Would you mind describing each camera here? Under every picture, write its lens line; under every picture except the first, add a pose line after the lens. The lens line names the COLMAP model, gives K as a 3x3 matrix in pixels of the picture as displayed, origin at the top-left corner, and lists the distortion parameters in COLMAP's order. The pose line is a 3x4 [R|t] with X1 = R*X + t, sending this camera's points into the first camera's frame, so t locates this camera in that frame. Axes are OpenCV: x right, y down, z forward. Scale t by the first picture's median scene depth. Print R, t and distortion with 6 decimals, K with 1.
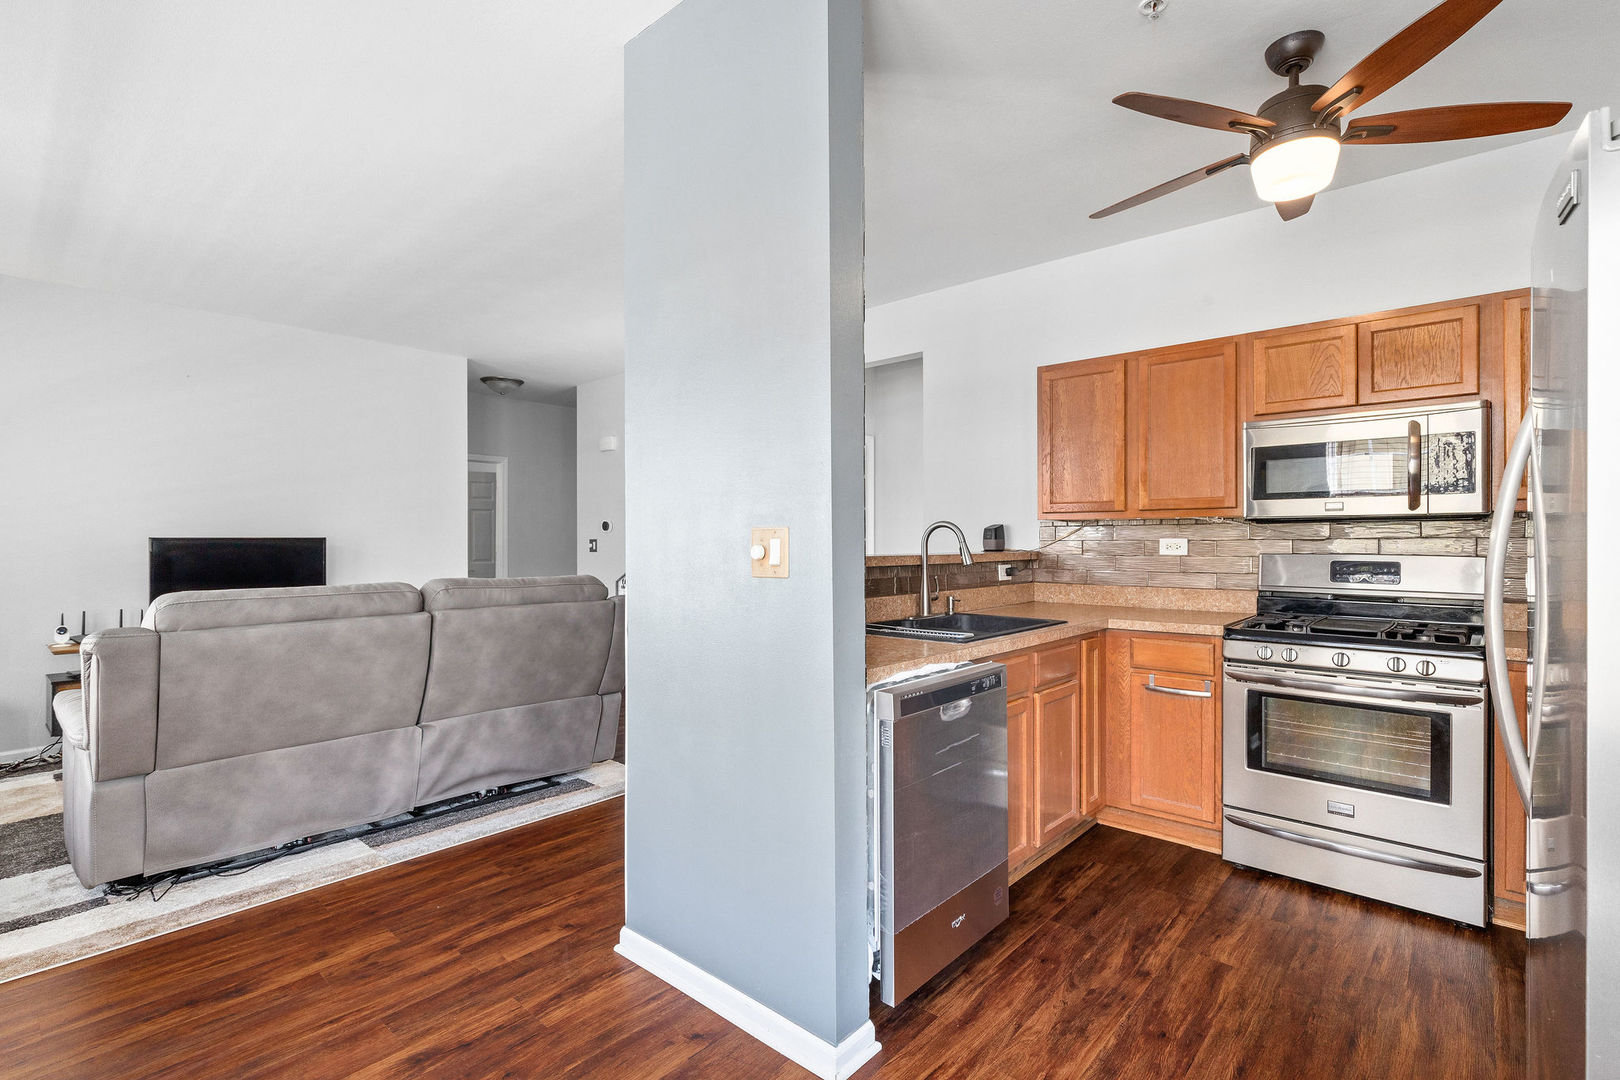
lens RADIAL K [[753.3, 0, 807.2], [0, 753.3, 544.1], [0, 0, 1]] dist [-0.002015, 0.000480]
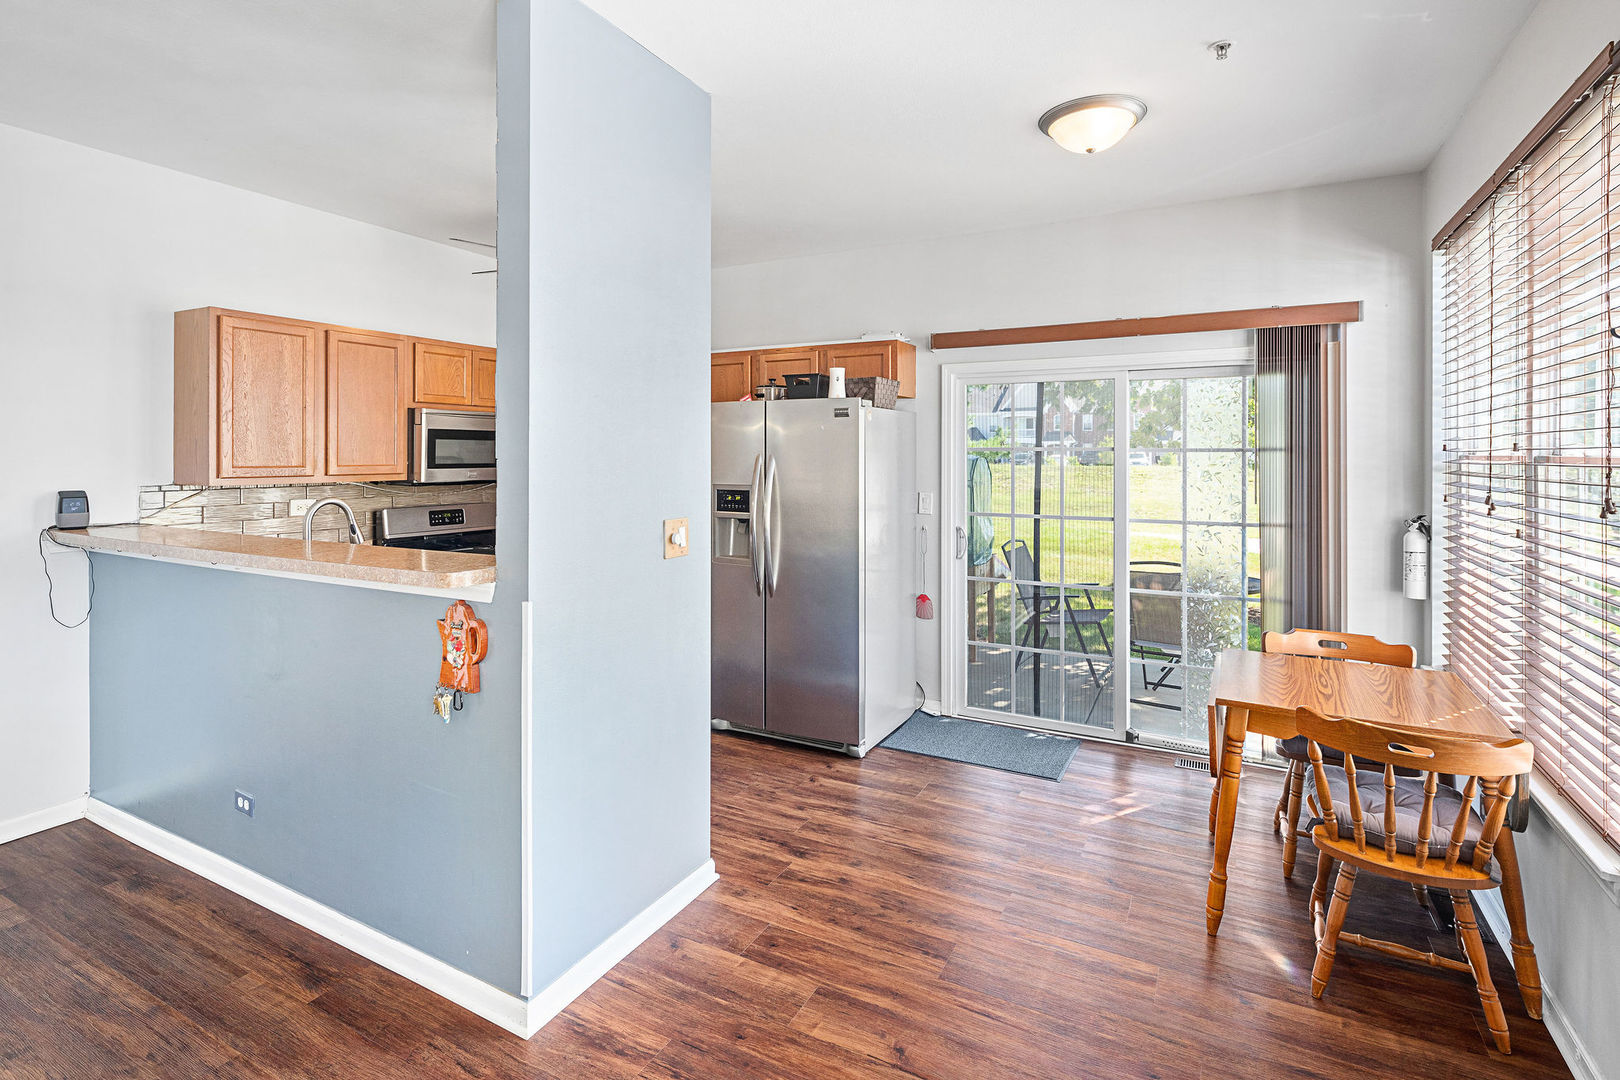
lens RADIAL K [[779.2, 0, 817.2], [0, 779.2, 457.8], [0, 0, 1]] dist [-0.001902, 0.000417]
pose [[-0.243220, -0.001083, 0.969971, -0.862808], [0.005587, 0.999981, 0.002518, -0.075462], [-0.969955, 0.006032, -0.243209, 0.663010]]
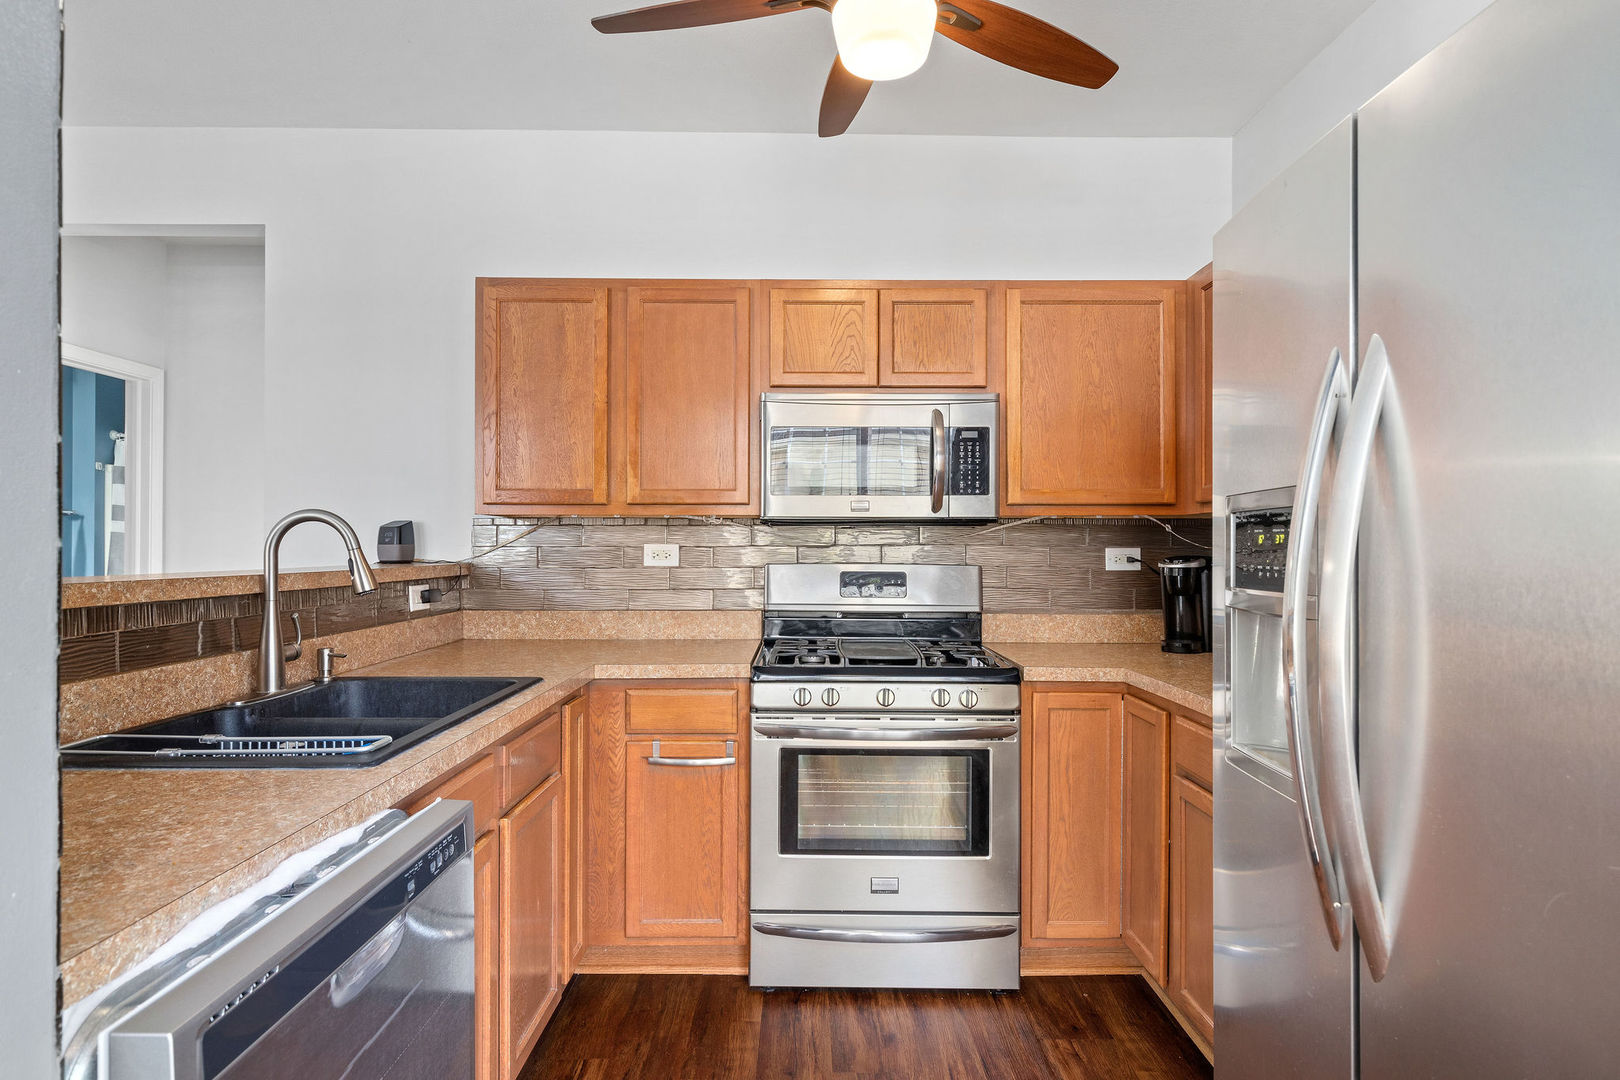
lens RADIAL K [[839.7, 0, 810.0], [0, 839.7, 540.0], [0, 0, 1]] dist [0.000486, -0.000795]
pose [[0.740904, 0.008015, 0.671563, 0.044096], [0.000068, 0.999928, -0.012009, -0.001899], [-0.671611, 0.008943, 0.740850, 0.334282]]
